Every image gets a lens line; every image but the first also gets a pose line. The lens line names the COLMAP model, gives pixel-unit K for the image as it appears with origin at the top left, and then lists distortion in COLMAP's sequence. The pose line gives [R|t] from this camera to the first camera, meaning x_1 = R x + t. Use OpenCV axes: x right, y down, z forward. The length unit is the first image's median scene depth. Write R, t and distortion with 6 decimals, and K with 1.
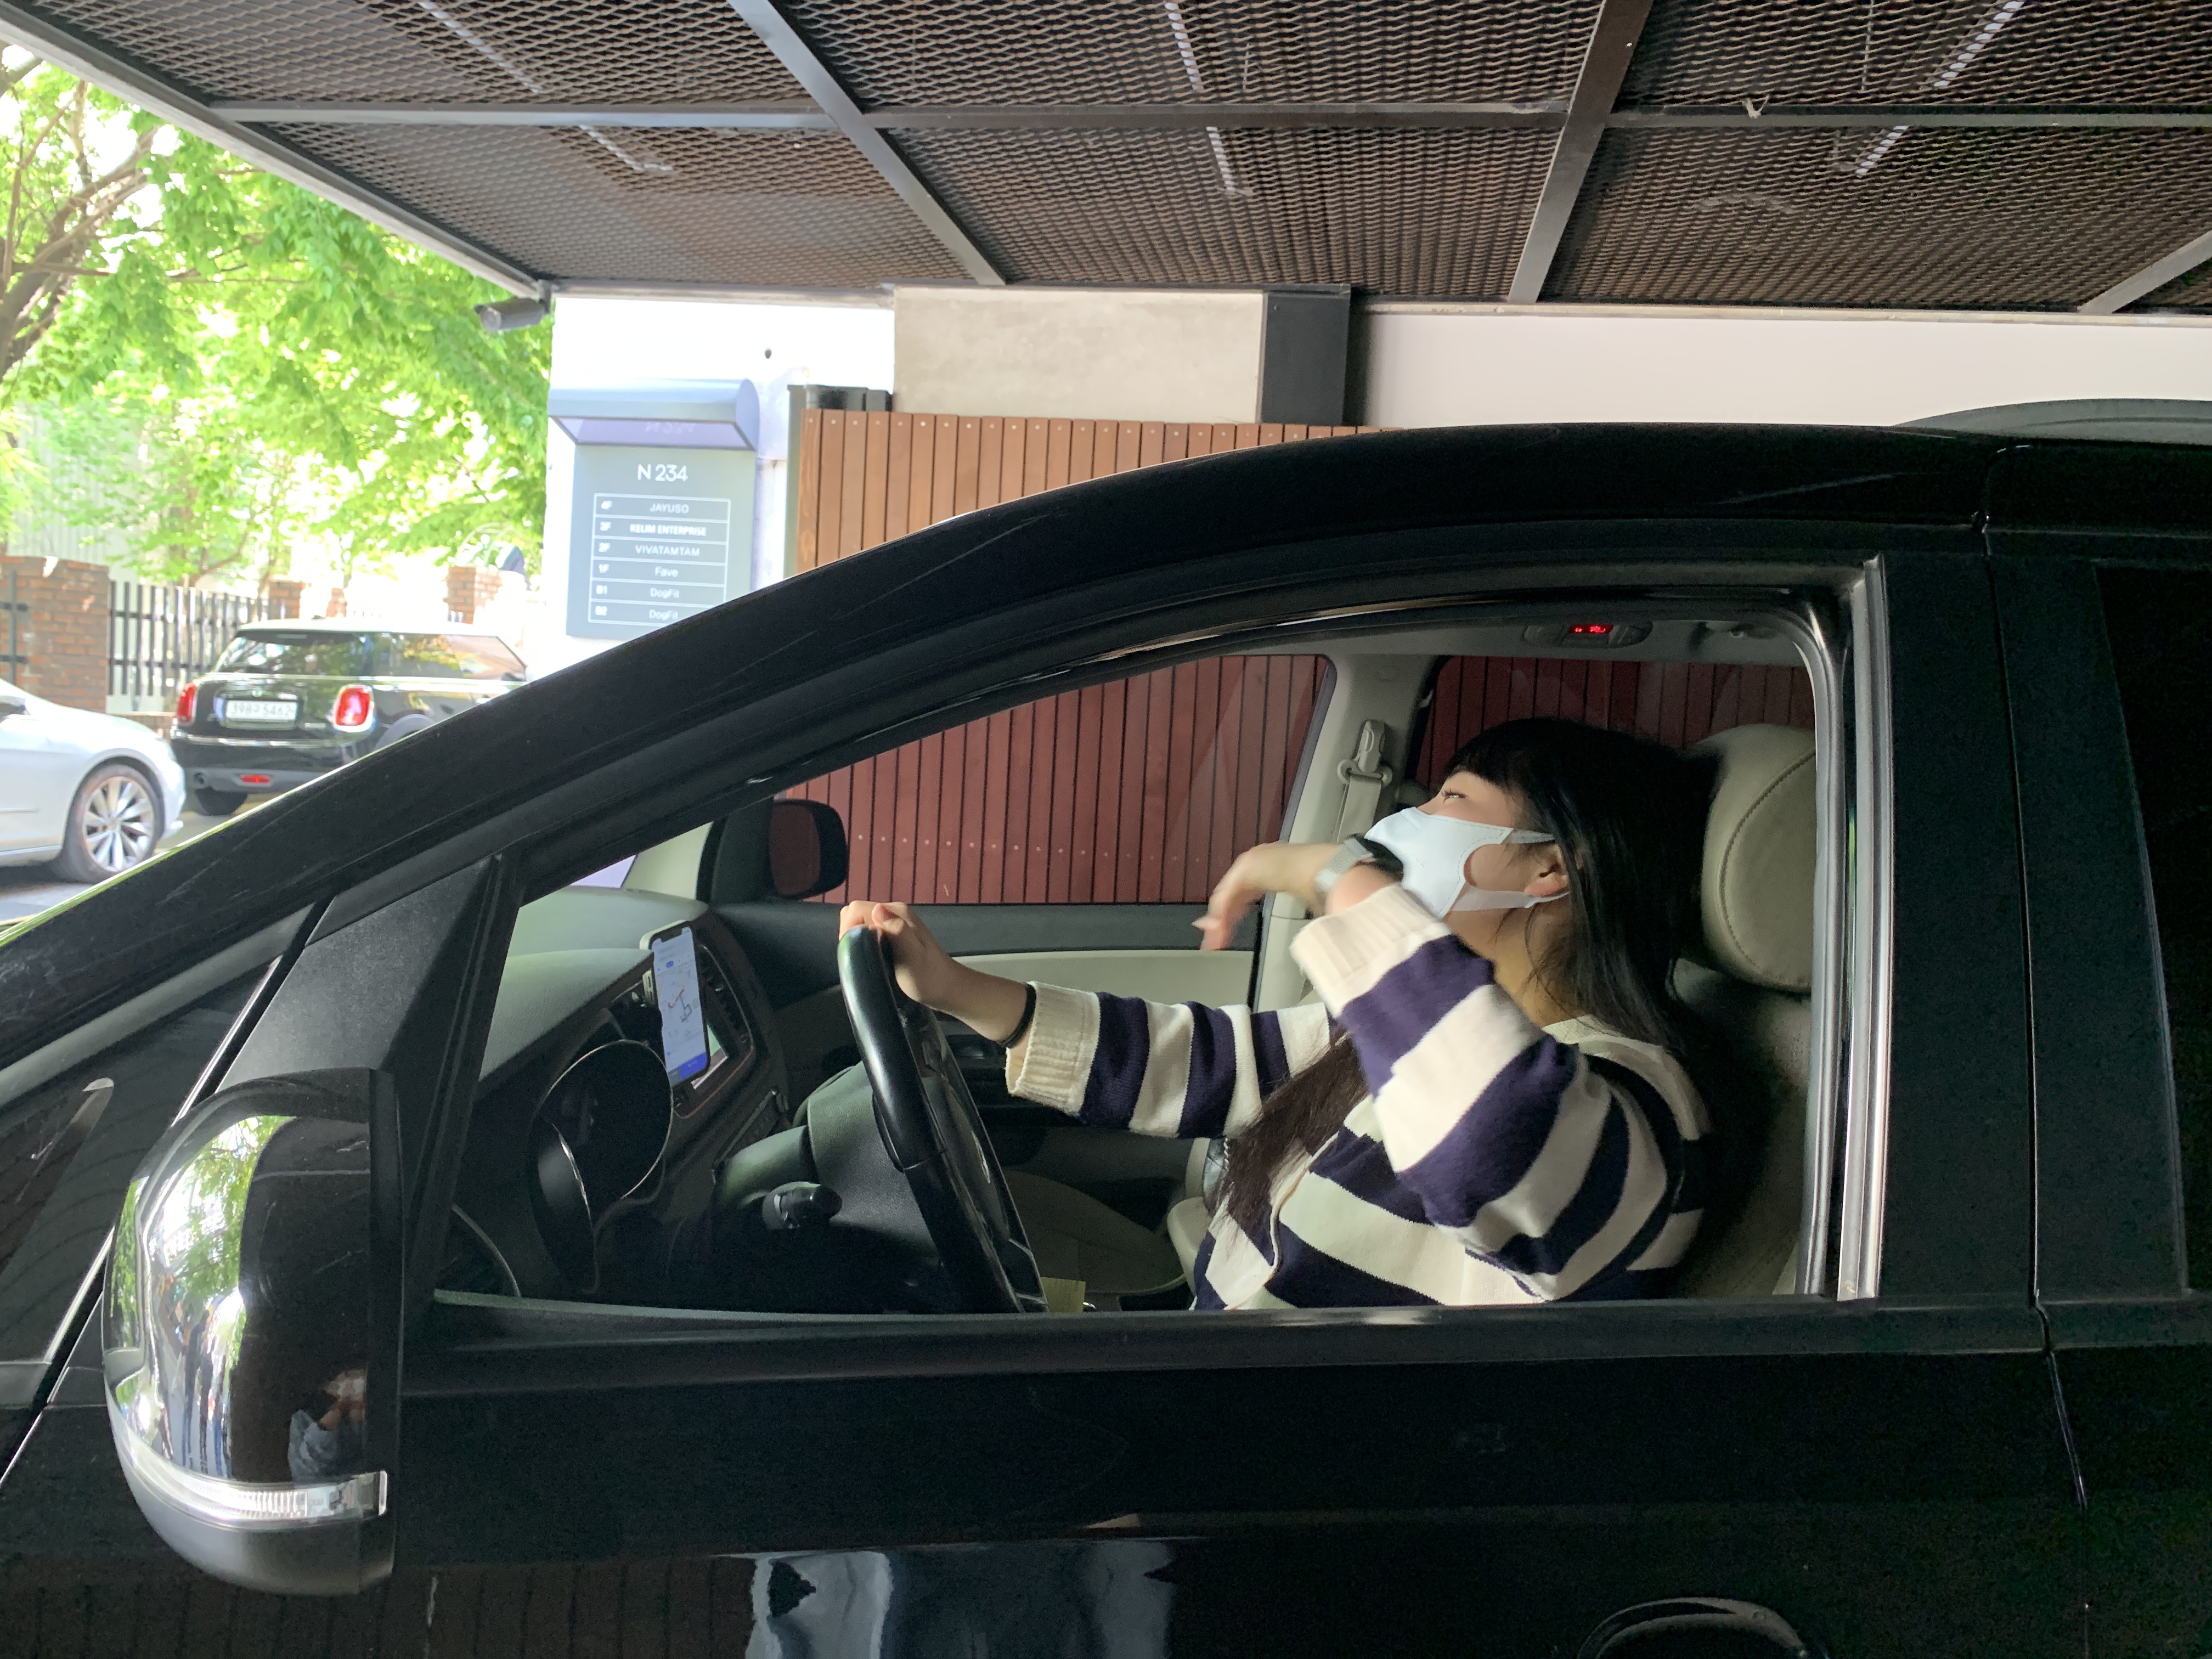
lens RADIAL K [[1691.0, 0, 1106.0], [0, 1691.0, 829.5], [0, 0, 1]] dist [-0.000374, -0.001712]
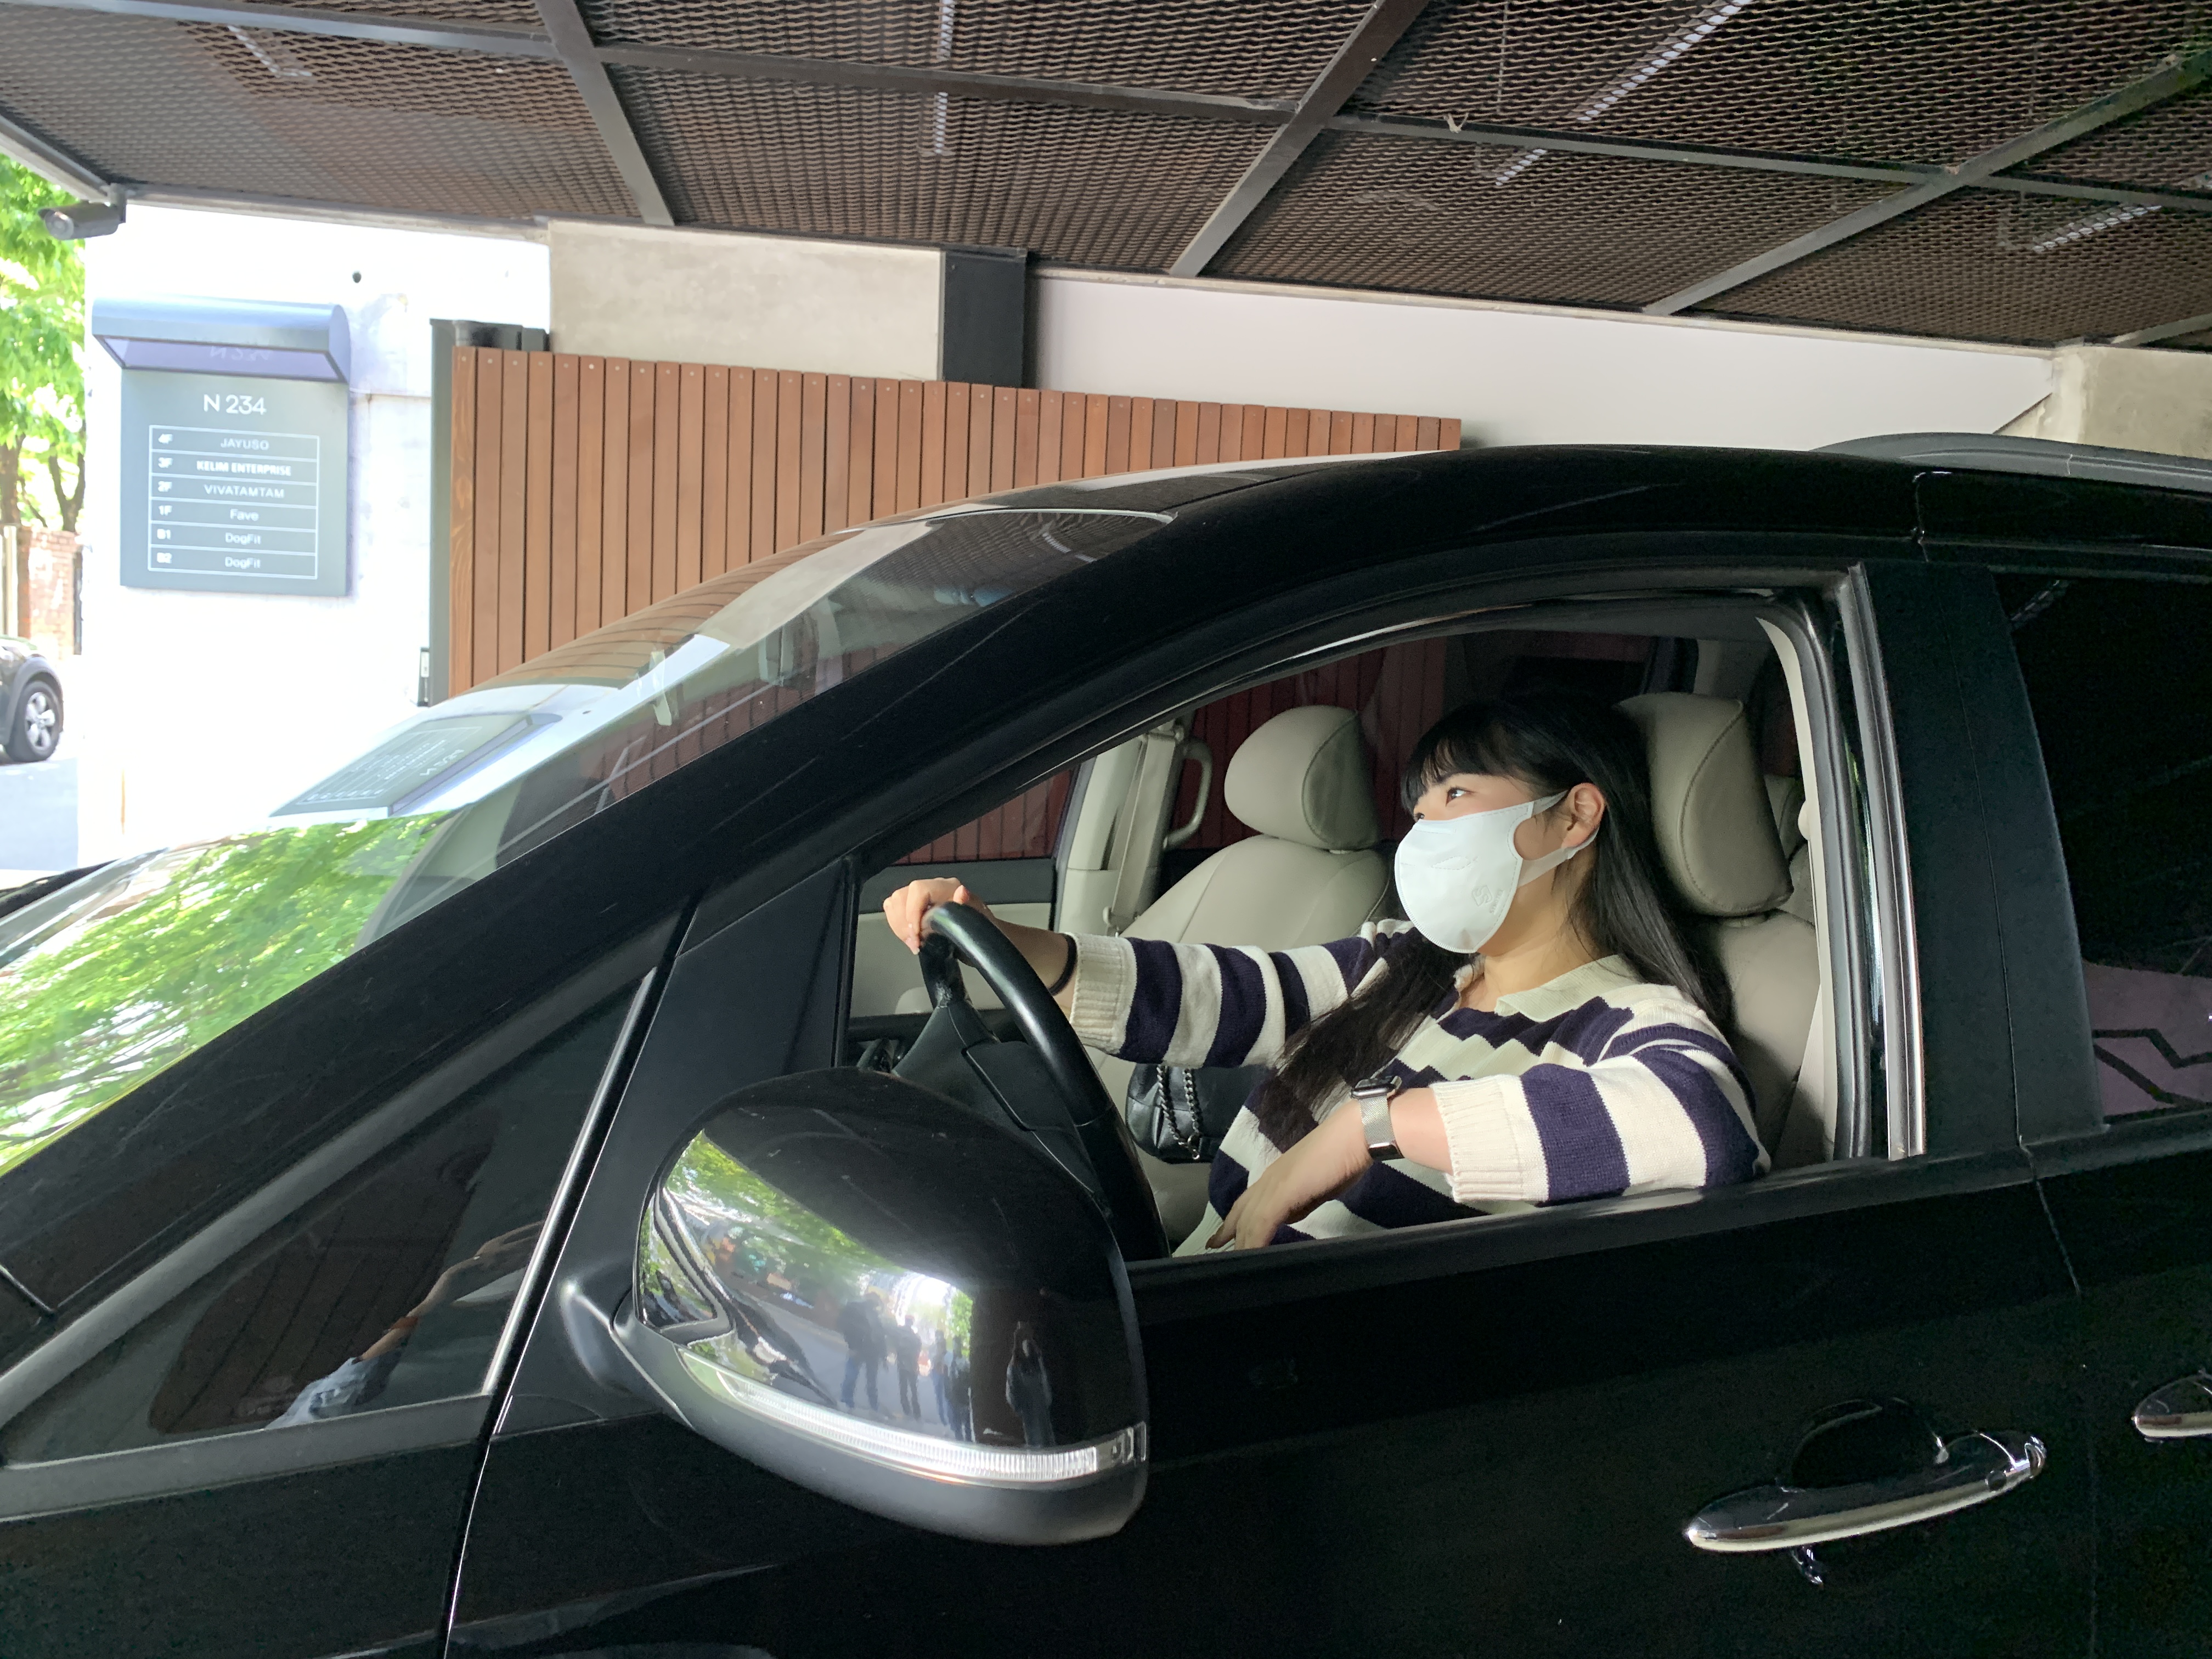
lens RADIAL K [[1689.2, 0, 1134.0], [0, 1689.2, 827.5], [0, 0, 1]] dist [0.001523, -0.004749]
pose [[0.953760, -0.039674, 0.297941, -0.110940], [0.029745, 0.998843, 0.037787, -0.007969], [-0.299095, -0.027178, 0.953836, -0.007151]]
